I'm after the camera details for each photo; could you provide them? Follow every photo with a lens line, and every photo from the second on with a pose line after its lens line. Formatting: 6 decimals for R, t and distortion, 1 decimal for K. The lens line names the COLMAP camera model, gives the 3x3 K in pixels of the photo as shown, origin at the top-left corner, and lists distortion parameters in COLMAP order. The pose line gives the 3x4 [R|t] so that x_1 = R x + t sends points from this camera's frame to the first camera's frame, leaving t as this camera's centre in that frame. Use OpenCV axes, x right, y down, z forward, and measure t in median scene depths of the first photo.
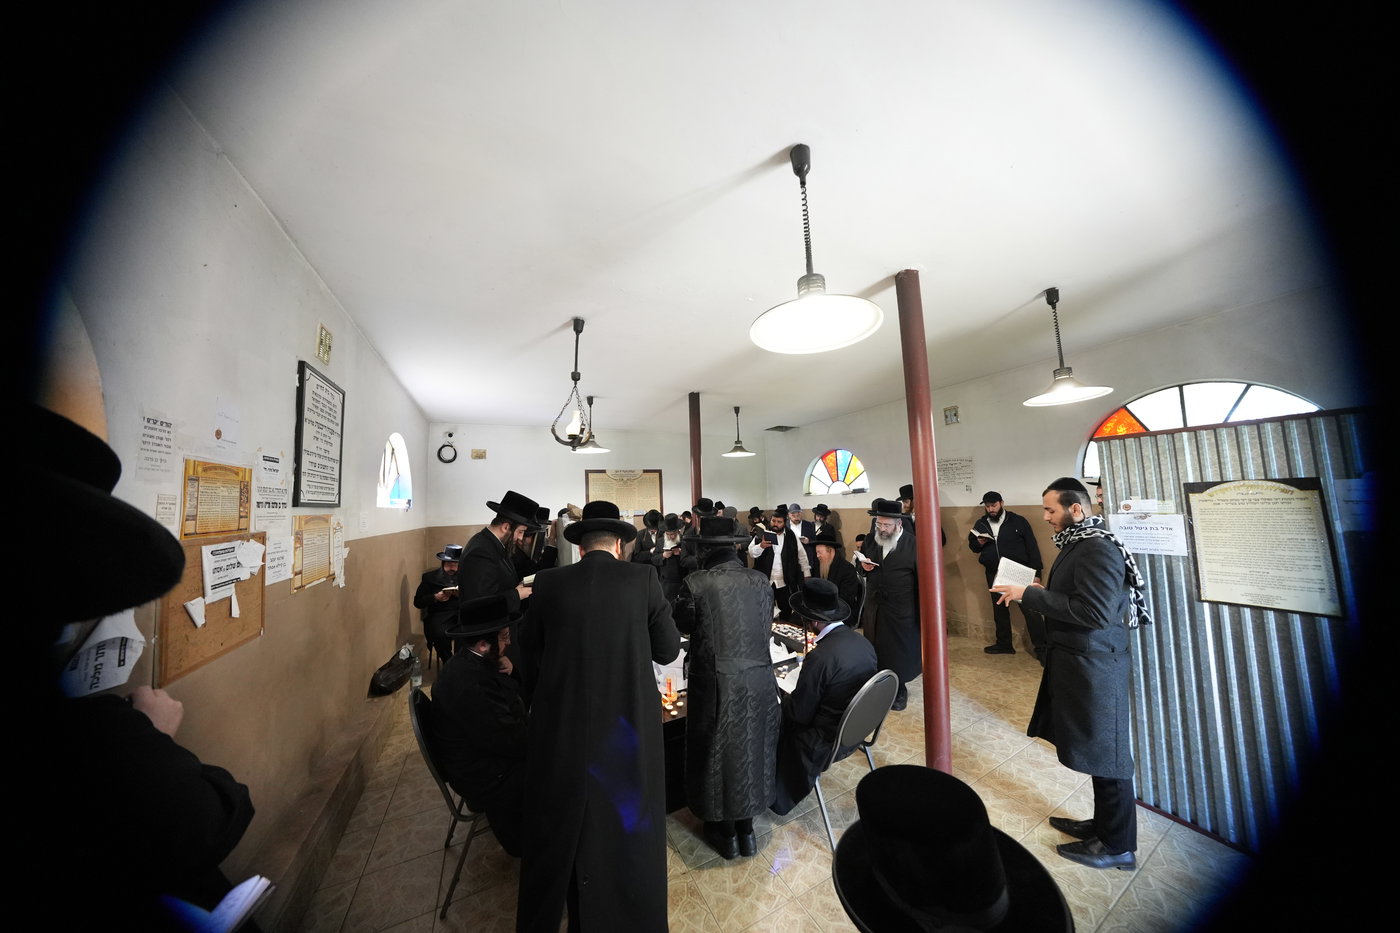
lens RADIAL K [[415.7, 0, 698.7], [0, 415.7, 464.4], [0, 0, 1]] dist [-0.032691, 0.000203]
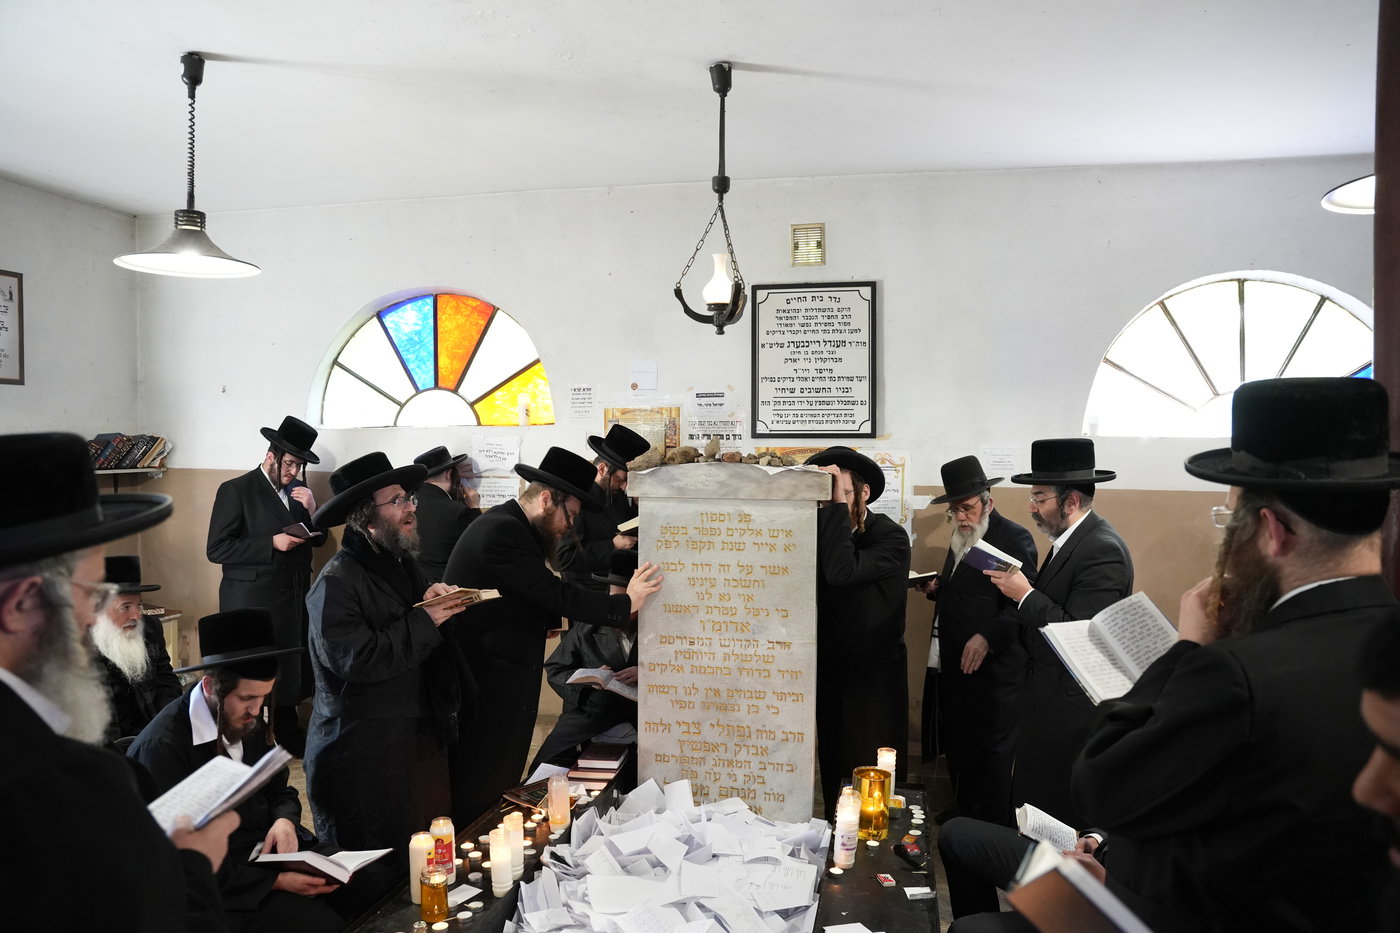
lens RADIAL K [[986.9, 0, 700.0], [0, 986.9, 466.5], [0, 0, 1]] dist [-0.135134, 0.103743]
pose [[-0.654793, 0.049746, -0.754169, 0.387884], [0.089328, 0.995932, -0.011865, 0.084046], [0.750511, -0.075138, -0.656573, 1.086540]]
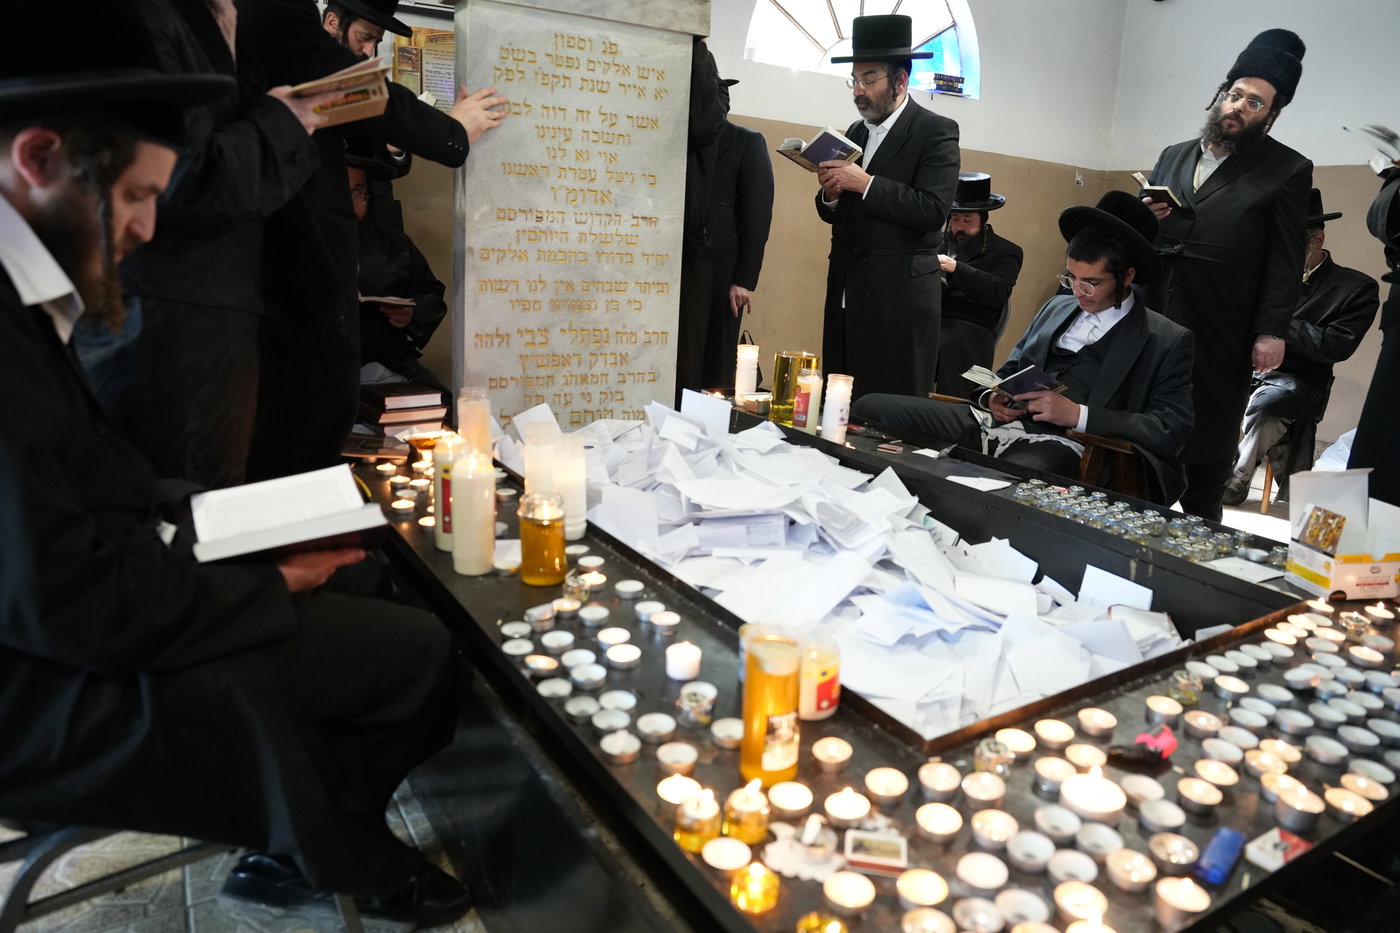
lens RADIAL K [[985.0, 0, 695.5], [0, 985.0, 471.3], [0, 0, 1]] dist [-0.135219, 0.105090]
pose [[0.060358, 0.276664, -0.959069, 0.397791], [0.040287, 0.959363, 0.279285, 0.194065], [0.997363, -0.055495, 0.046759, 0.640149]]
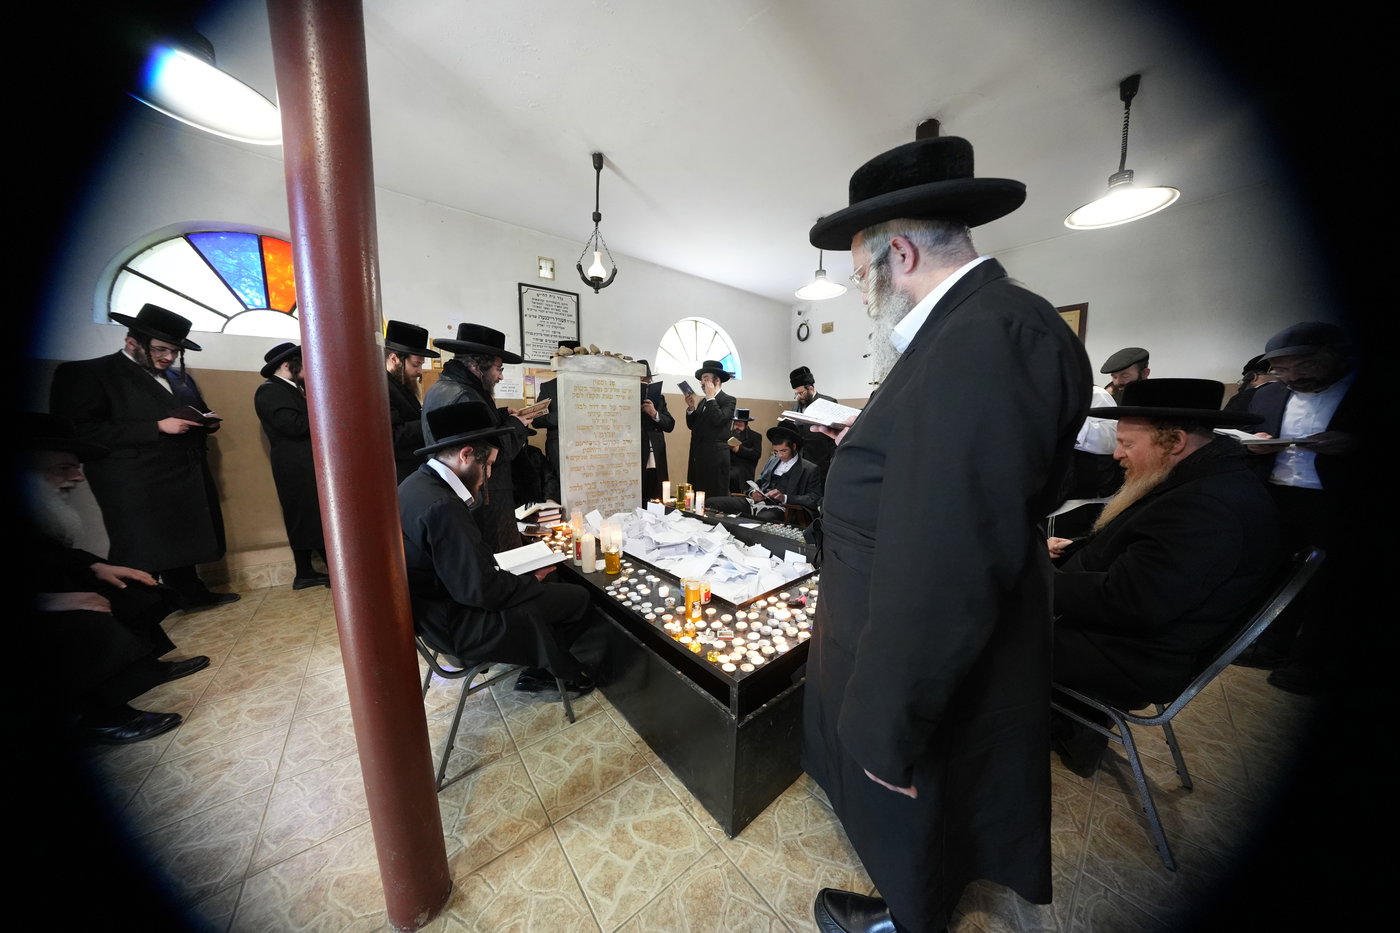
lens RADIAL K [[415.7, 0, 698.7], [0, 415.7, 464.4], [0, 0, 1]] dist [-0.032691, 0.000203]
pose [[0.218932, 0.135819, -0.966241, 0.503981], [0.082600, 0.984130, 0.157049, 0.150654], [0.972238, -0.114195, 0.204239, 0.615028]]
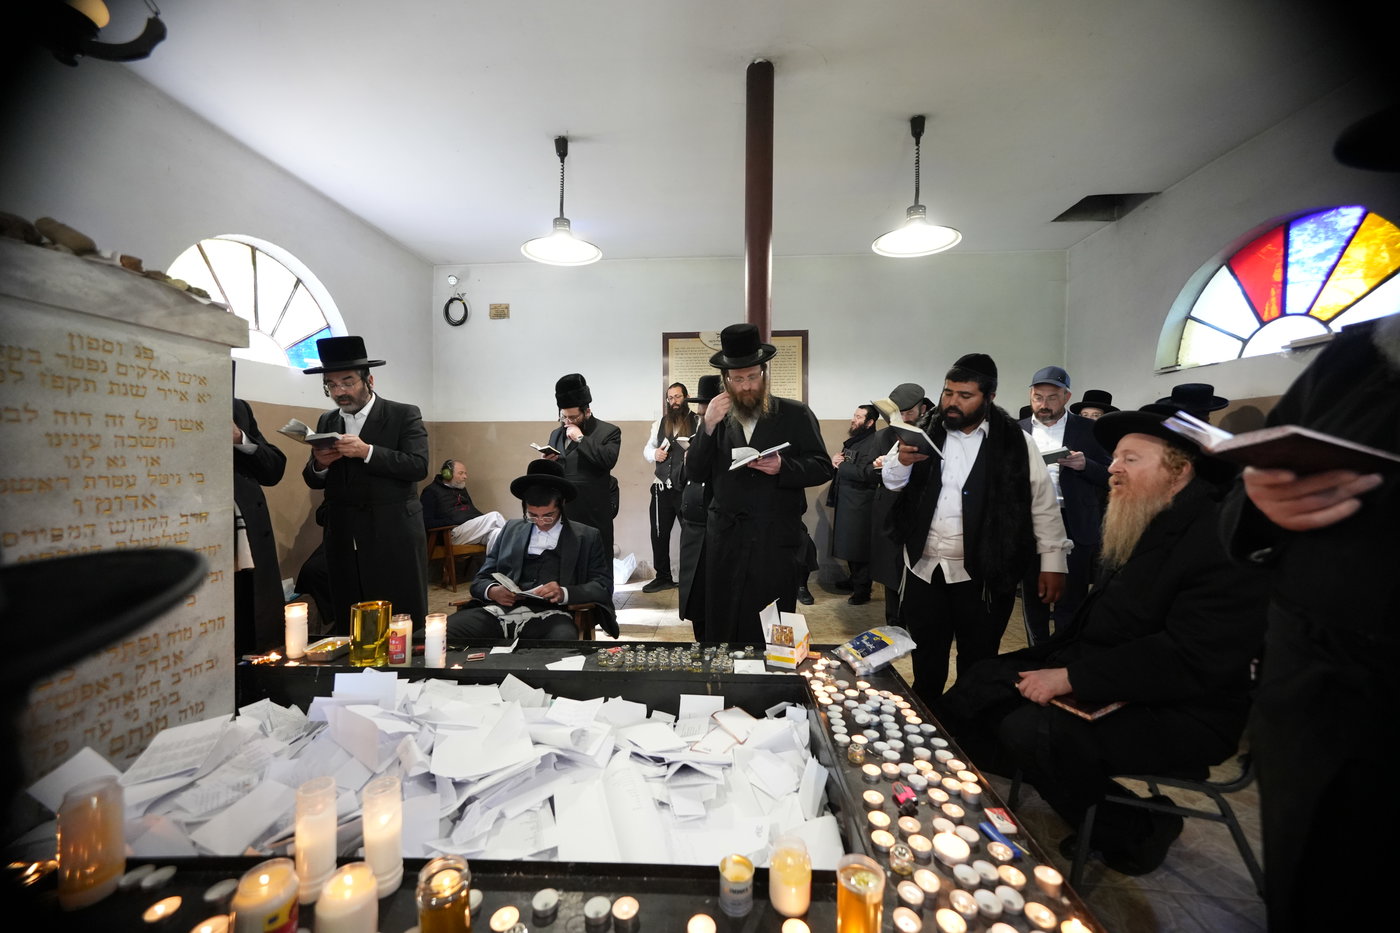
lens RADIAL K [[570.8, 0, 712.9], [0, 570.8, 465.1], [0, 0, 1]] dist [-0.014989, 0.025495]
pose [[0.868259, 0.048628, -0.493722, 0.249401], [0.011761, 0.992887, 0.118475, 0.143325], [0.495971, -0.108674, 0.861512, 0.506240]]
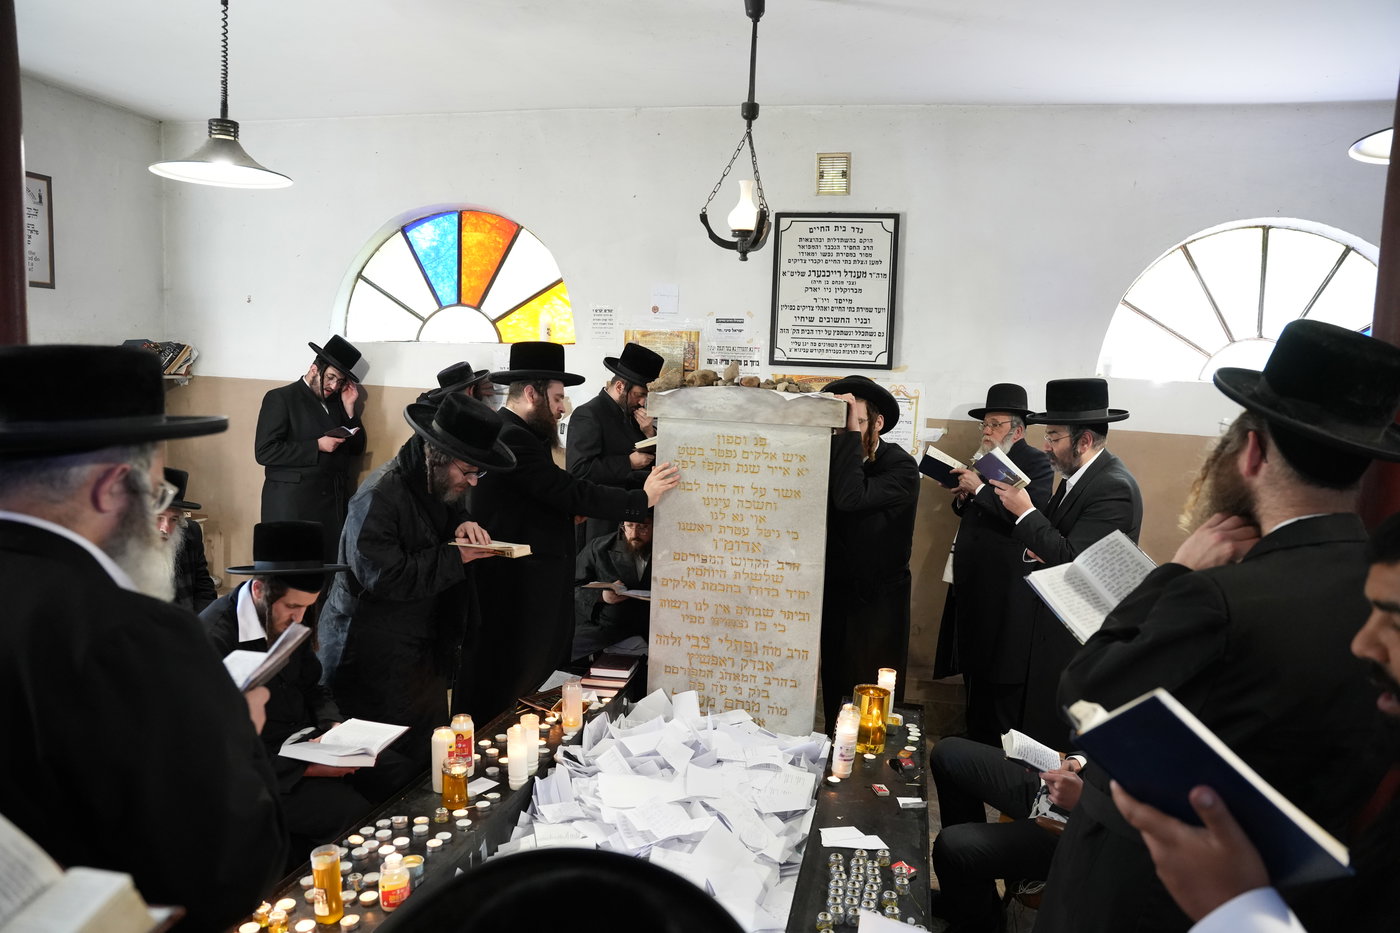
lens RADIAL K [[989.8, 0, 700.0], [0, 989.8, 474.5], [0, 0, 1]] dist [-0.135824, 0.109004]
pose [[-0.666479, 0.086145, -0.740530, 0.407636], [0.052006, 0.996254, 0.069087, 0.086757], [0.743707, 0.007533, -0.668463, 1.098413]]
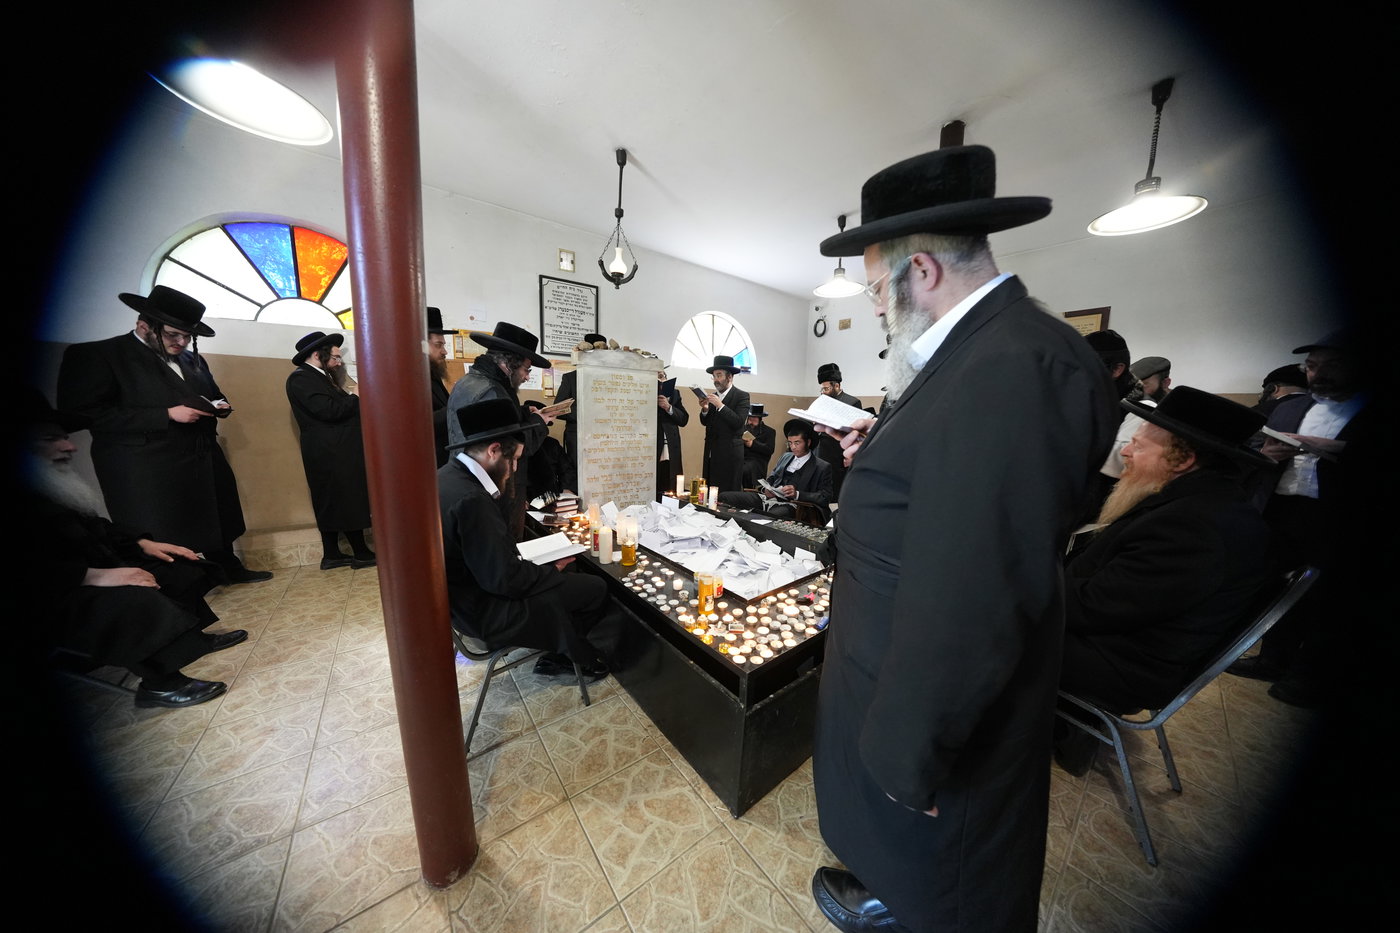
lens RADIAL K [[416.4, 0, 701.6], [0, 416.4, 464.5], [0, 0, 1]] dist [-0.032918, 0.000019]
pose [[0.193660, 0.163415, -0.967363, 0.515032], [0.058512, 0.982351, 0.177661, 0.140965], [0.979322, -0.091009, 0.180680, 0.609580]]
